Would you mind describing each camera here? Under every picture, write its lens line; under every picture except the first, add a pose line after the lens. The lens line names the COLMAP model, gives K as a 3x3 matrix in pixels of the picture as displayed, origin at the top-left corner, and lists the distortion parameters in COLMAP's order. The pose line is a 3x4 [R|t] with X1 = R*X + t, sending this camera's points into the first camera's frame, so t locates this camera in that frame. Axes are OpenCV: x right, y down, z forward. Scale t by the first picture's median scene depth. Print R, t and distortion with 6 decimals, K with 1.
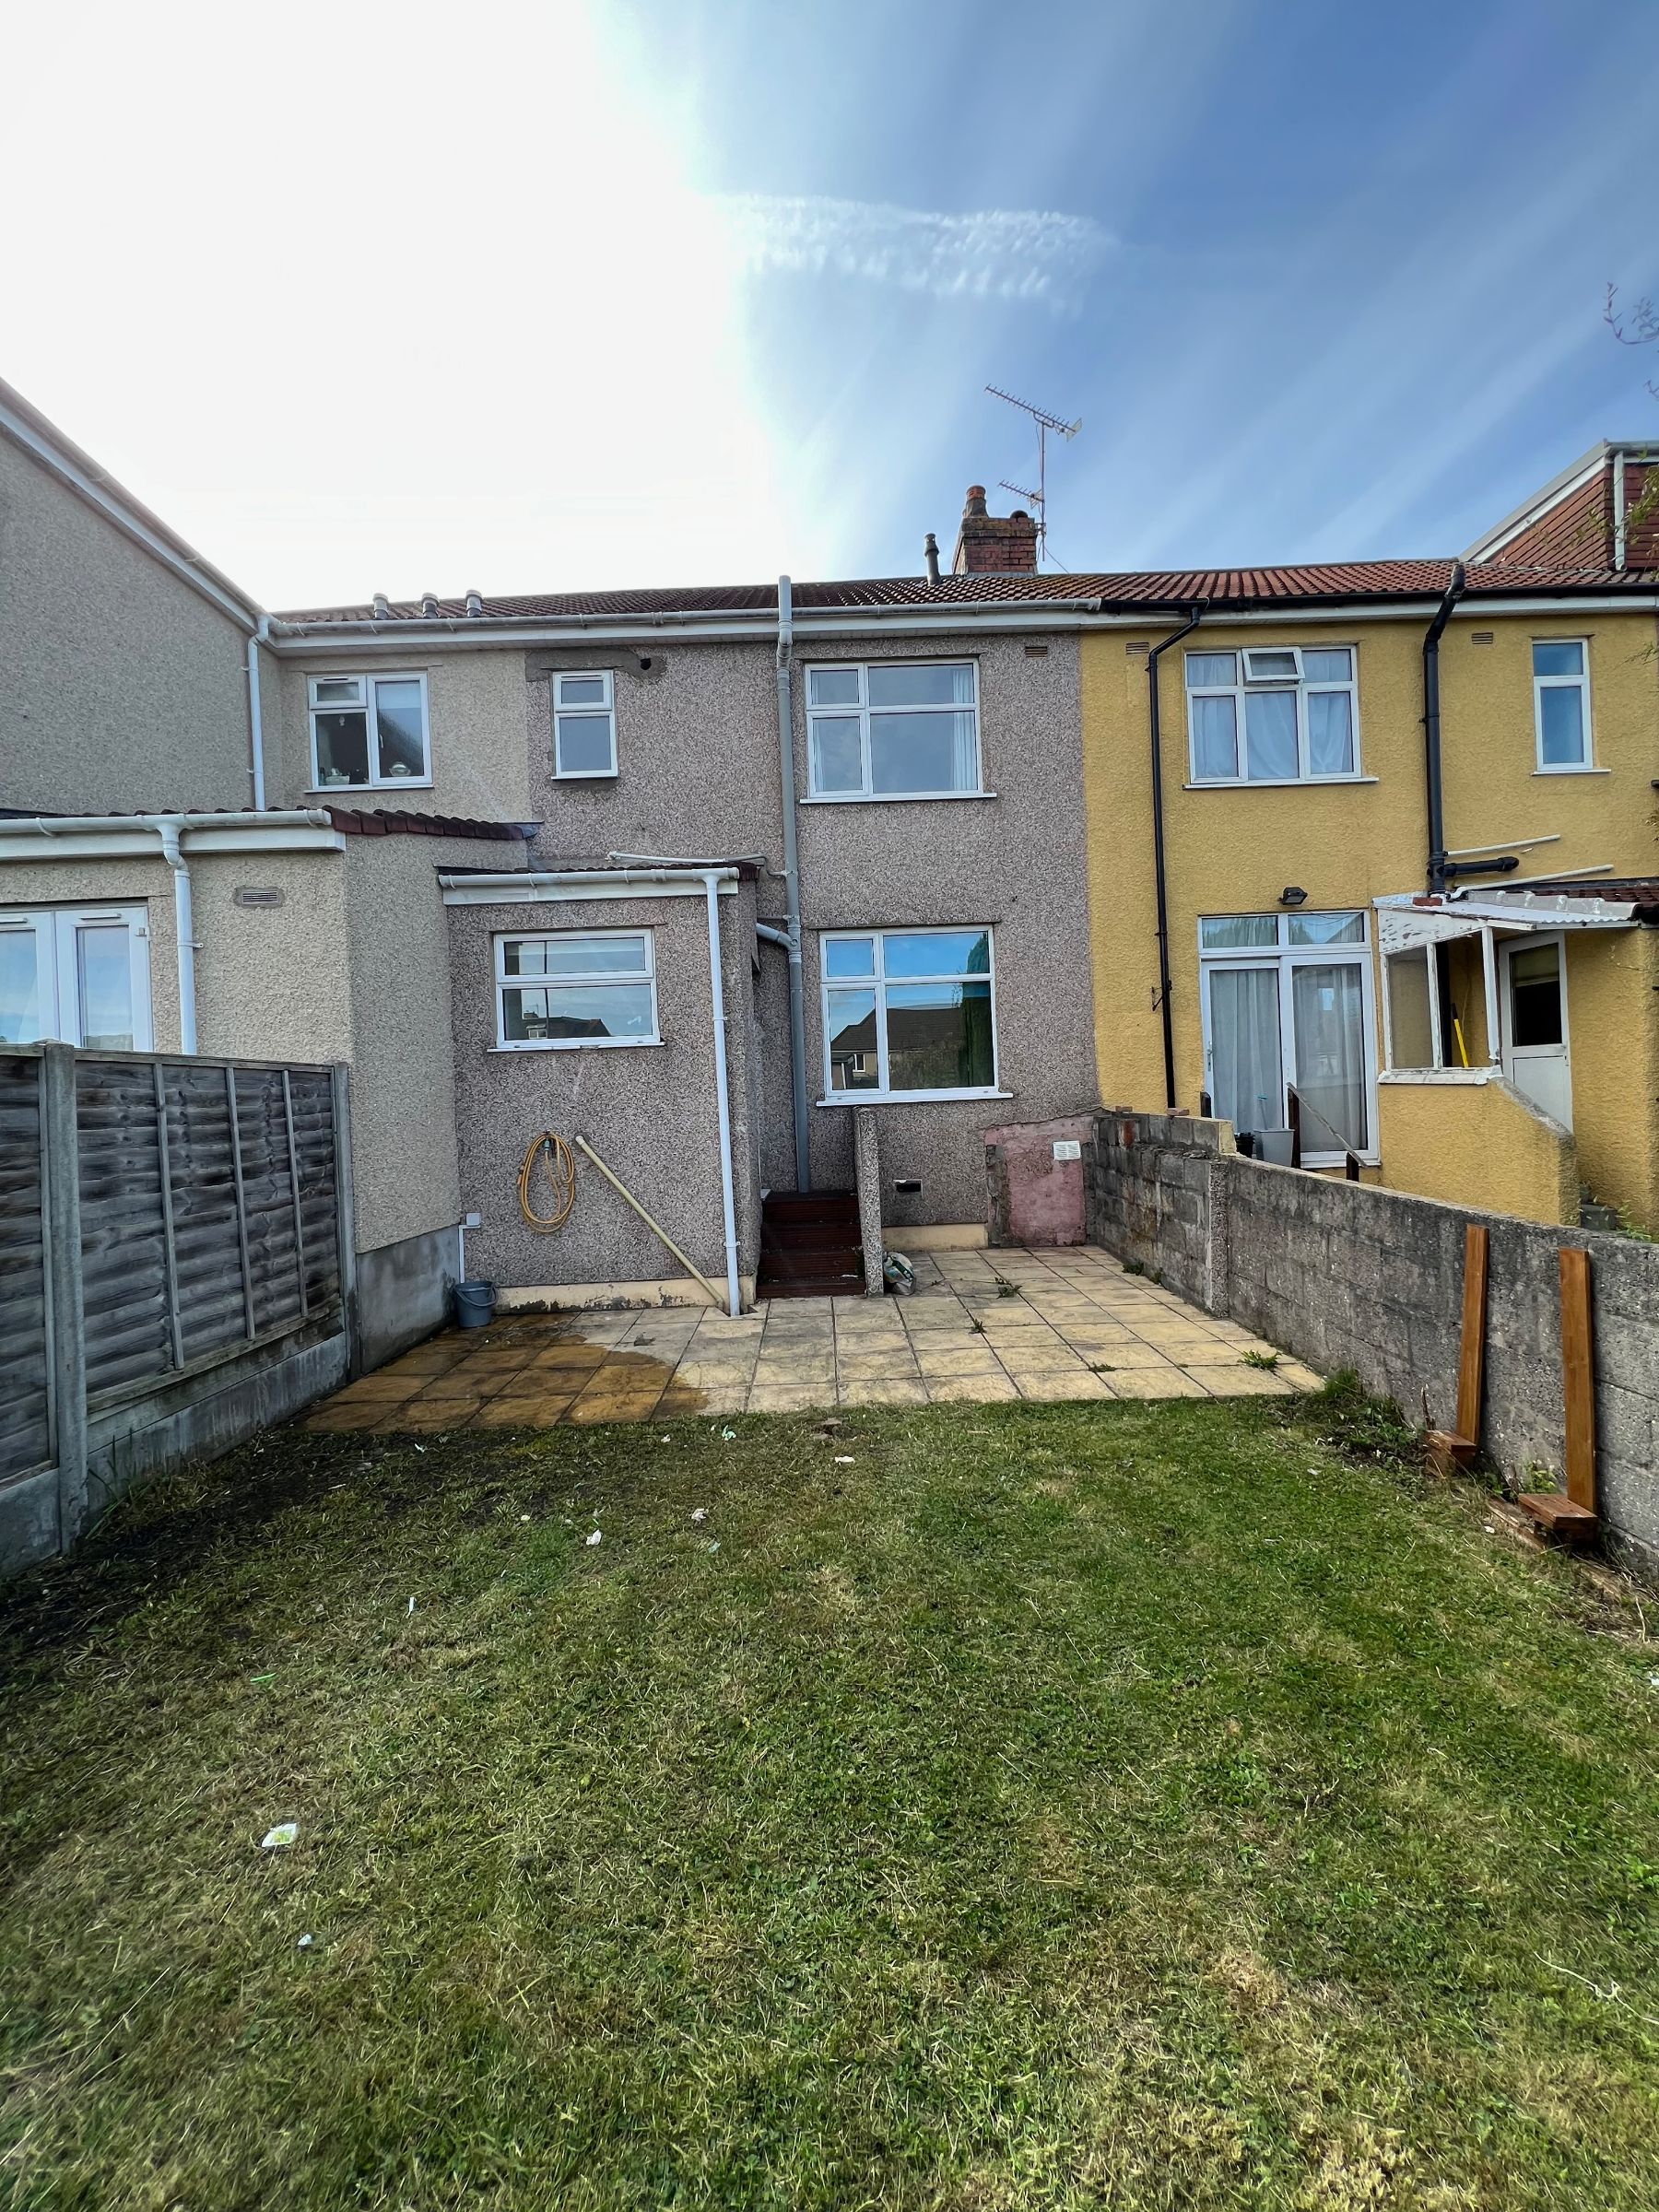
lens RADIAL K [[873.7, 0, 828.7], [0, 873.7, 1097.1], [0, 0, 1]] dist [-0.002817, 0.000871]
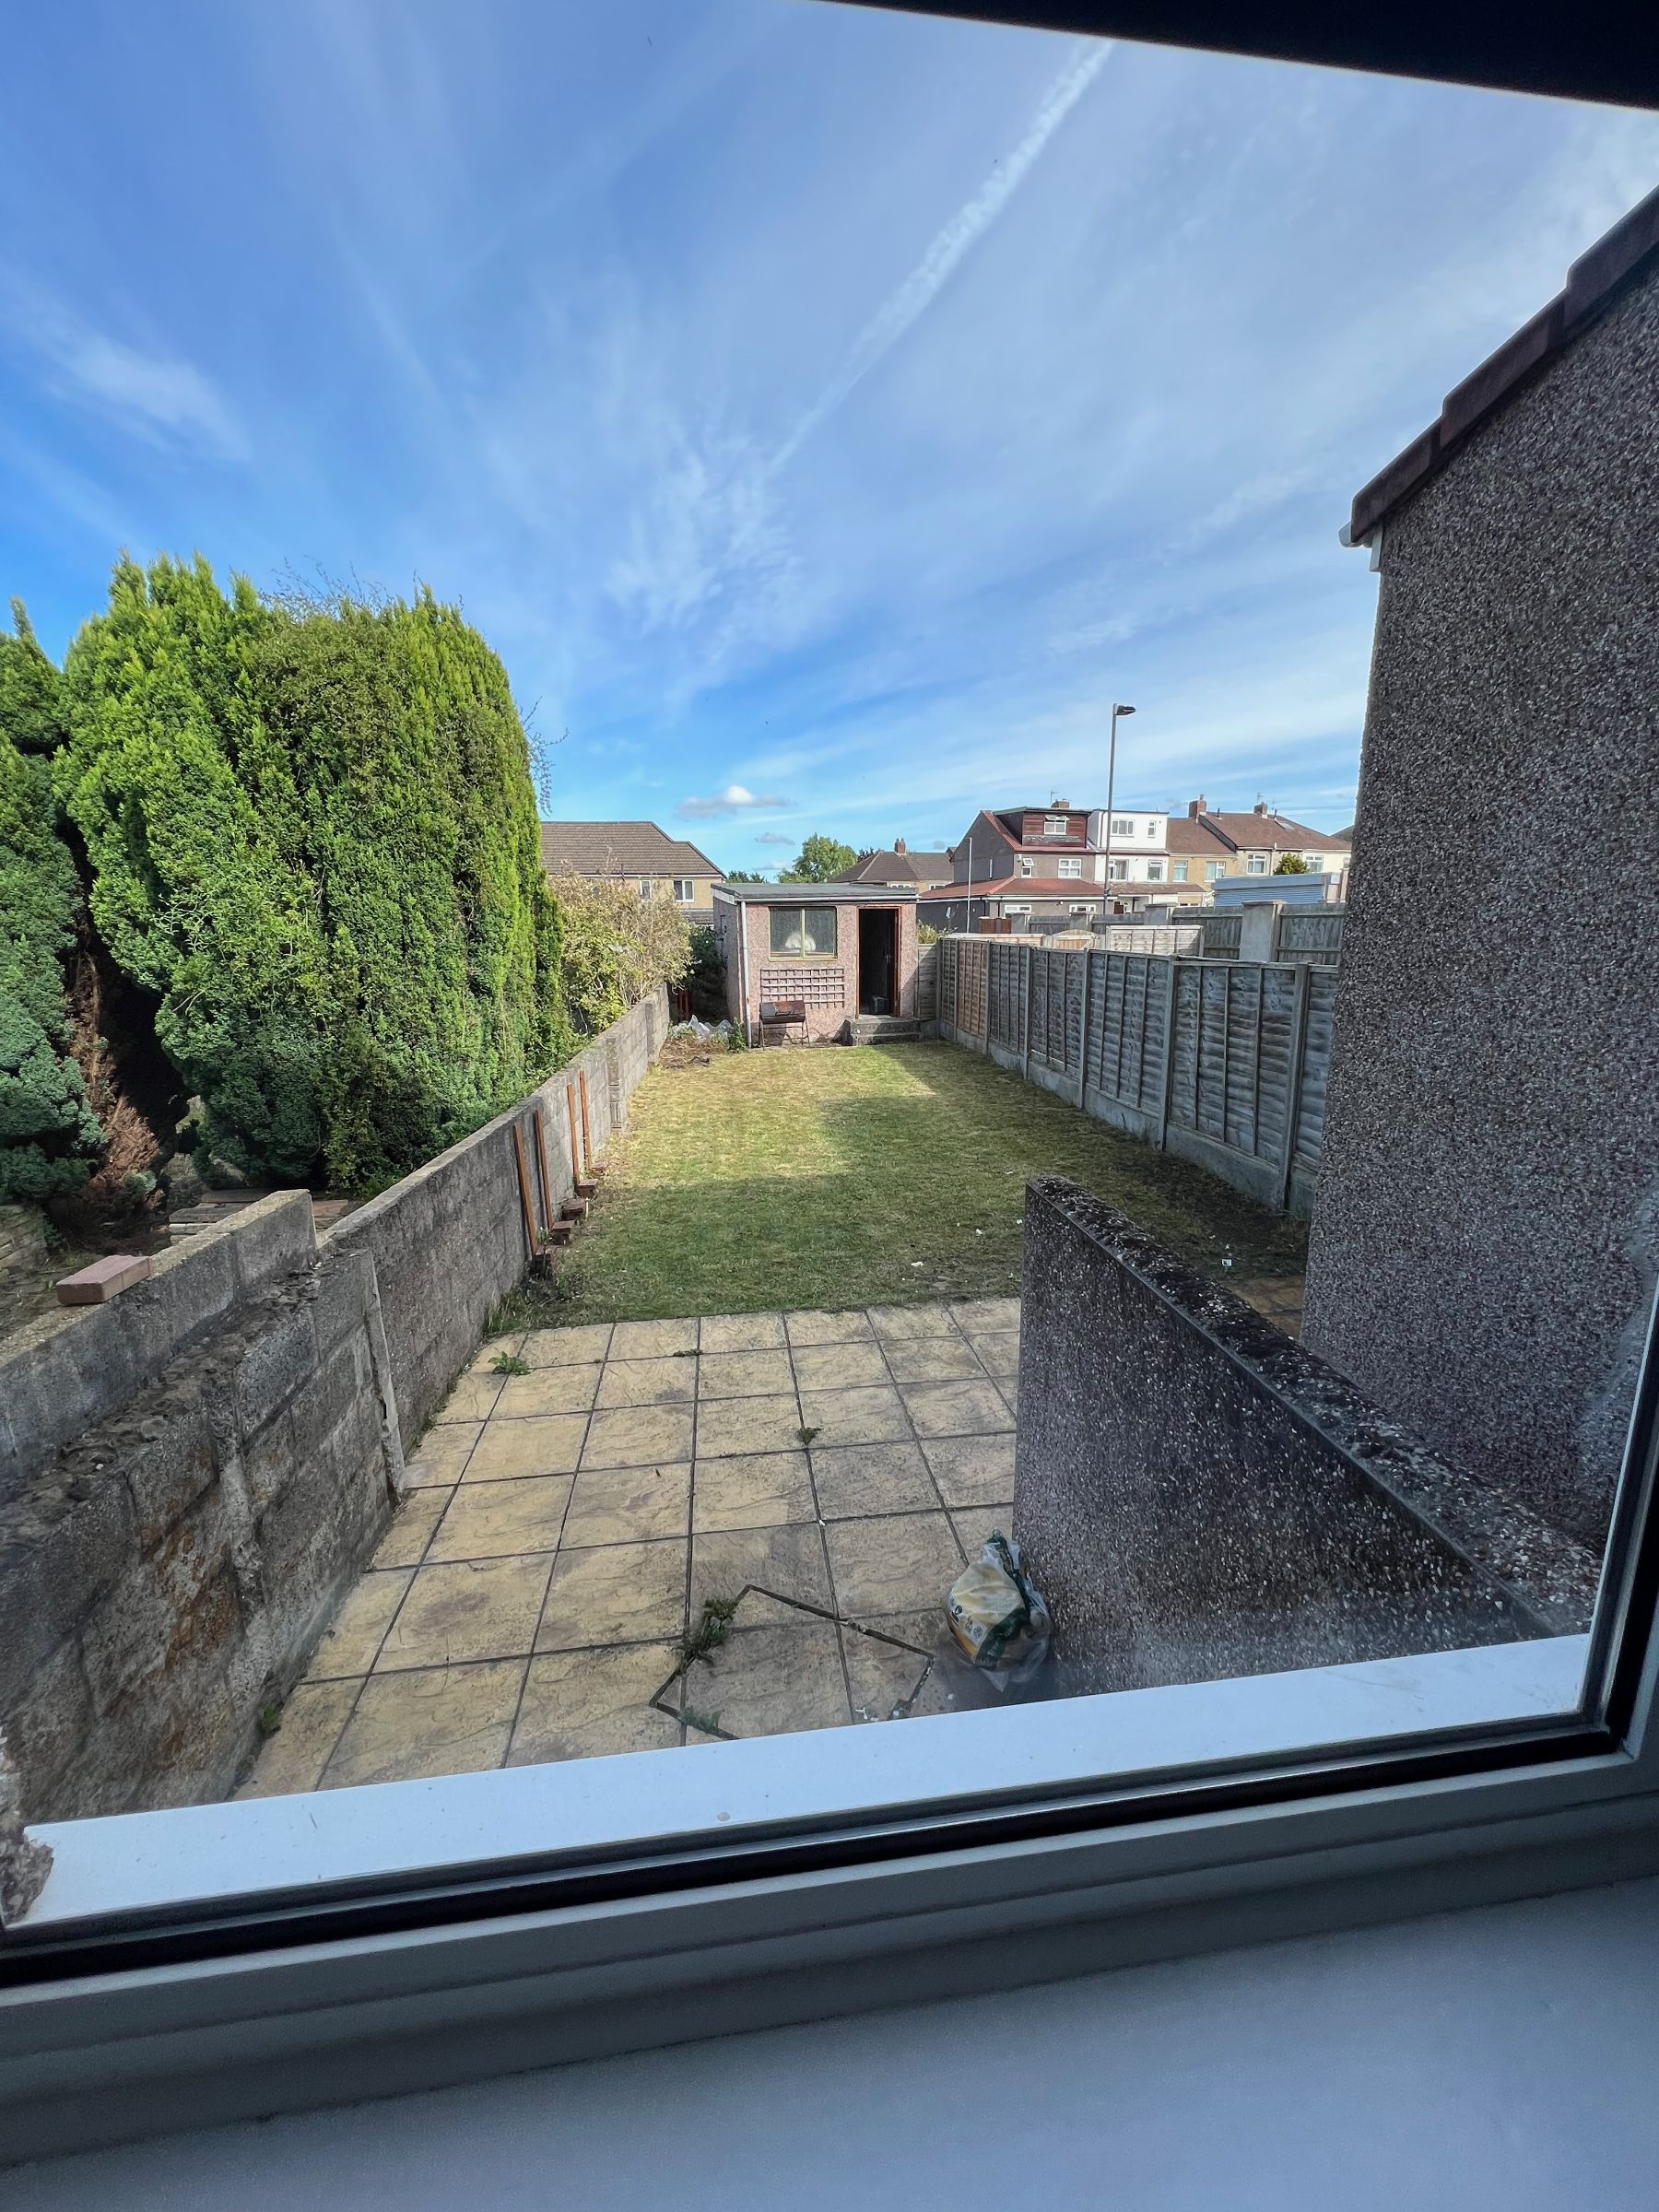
lens RADIAL K [[873.7, 0, 829.1], [0, 873.7, 1099.9], [0, 0, 1]] dist [-0.002817, 0.000871]
pose [[-0.991699, 0.070030, -0.107841, 0.244480], [0.045823, 0.976092, 0.212472, -0.145938], [0.120143, 0.205767, -0.971198, 1.869520]]
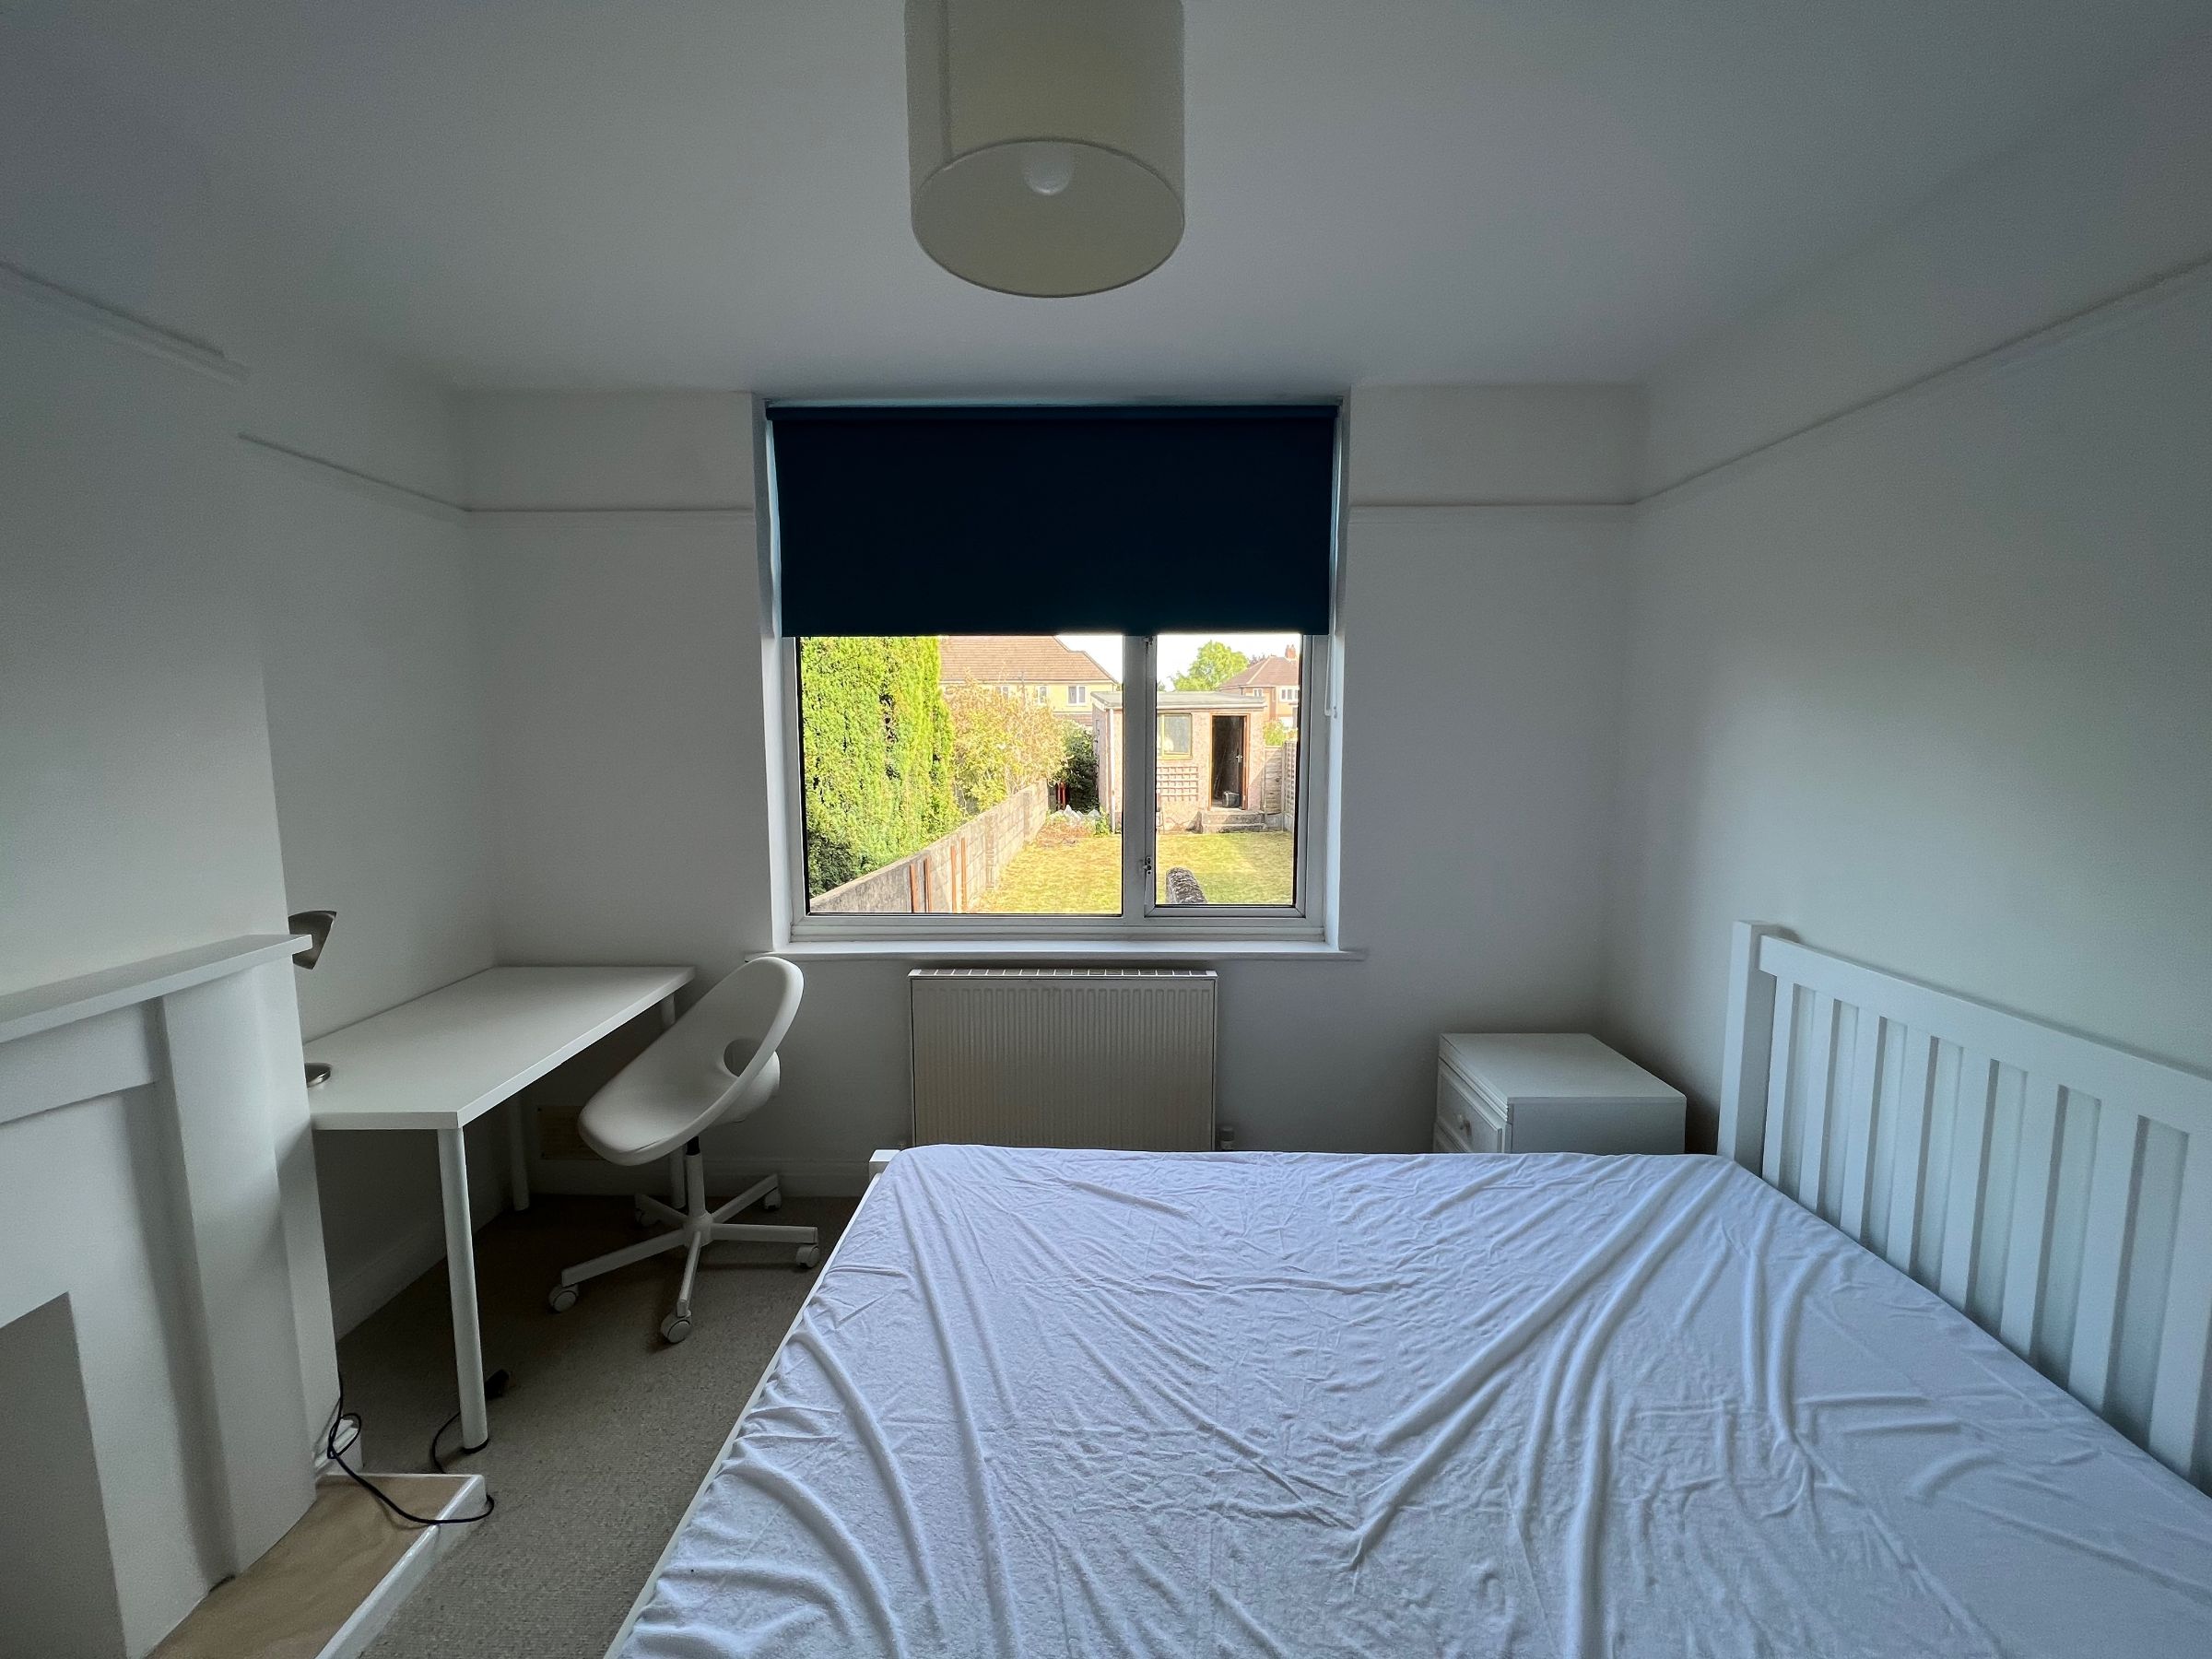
lens RADIAL K [[873.7, 0, 1104.8], [0, 873.7, 822.4], [0, 0, 1]] dist [-0.002817, 0.000871]
pose [[-0.998913, 0.040286, 0.023466, 0.126138], [0.042813, 0.991897, 0.119612, -0.154674], [-0.018457, 0.120486, -0.992543, 2.328331]]
